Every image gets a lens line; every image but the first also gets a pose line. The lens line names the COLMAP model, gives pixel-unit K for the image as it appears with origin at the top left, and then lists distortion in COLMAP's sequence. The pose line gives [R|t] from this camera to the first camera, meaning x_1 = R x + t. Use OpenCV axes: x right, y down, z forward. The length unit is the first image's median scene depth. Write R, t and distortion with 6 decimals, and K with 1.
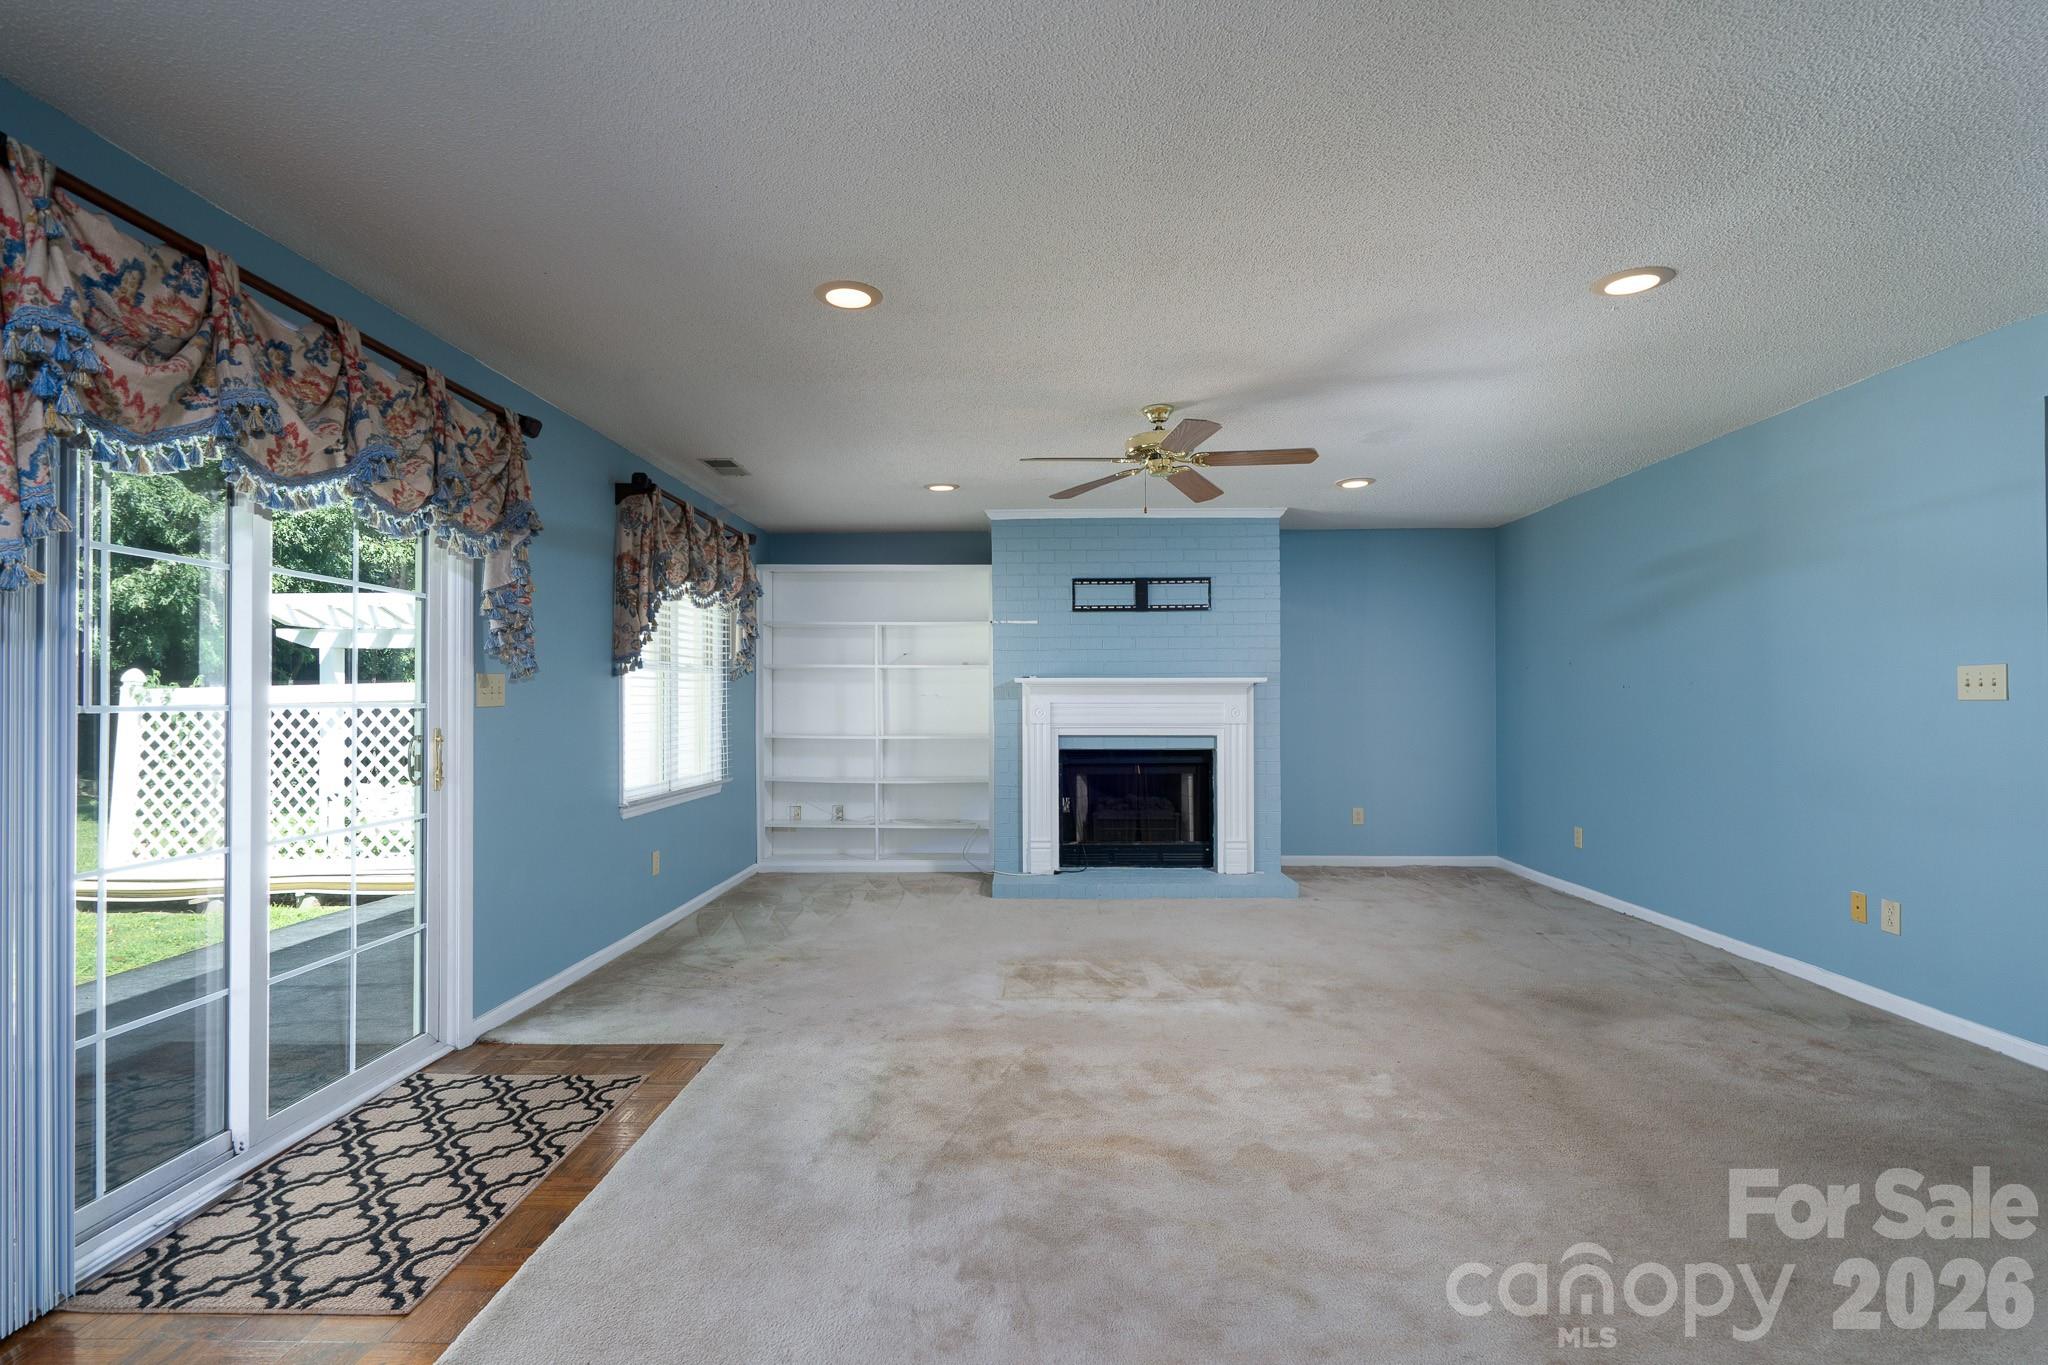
lens RADIAL K [[950.4, 0, 995.4], [0, 950.4, 688.3], [0, 0, 1]] dist [-0.003813, 0.000414]
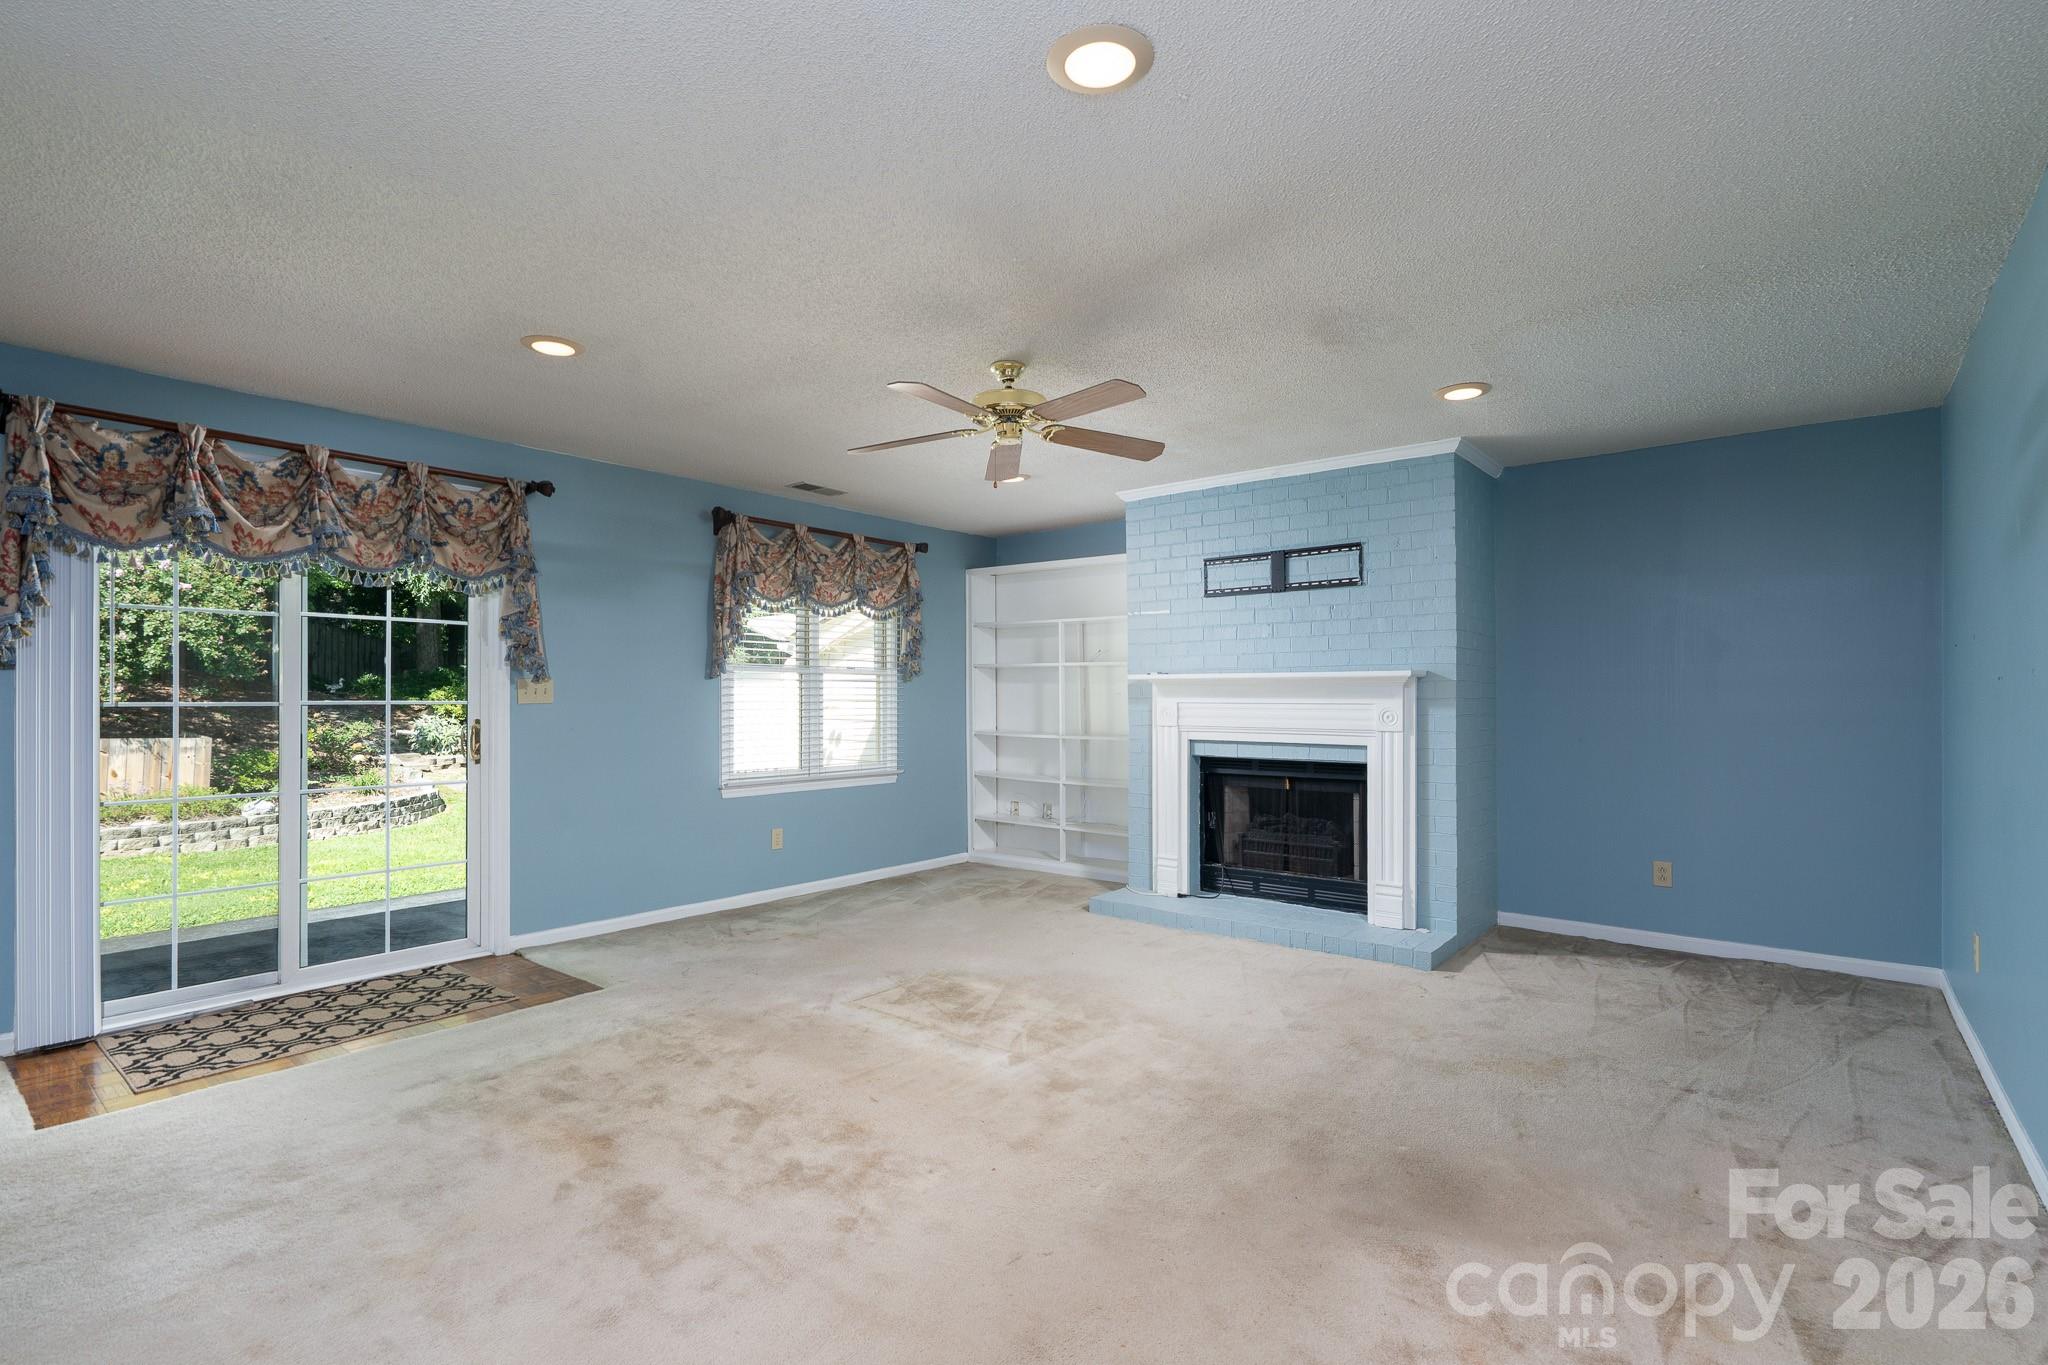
lens RADIAL K [[950.4, 0, 995.4], [0, 950.4, 688.3], [0, 0, 1]] dist [-0.003813, 0.000414]
pose [[0.792203, -0.002582, -0.610252, 0.468216], [0.005578, 0.999980, 0.003011, -0.001374], [0.610232, -0.005789, 0.792202, 0.202387]]
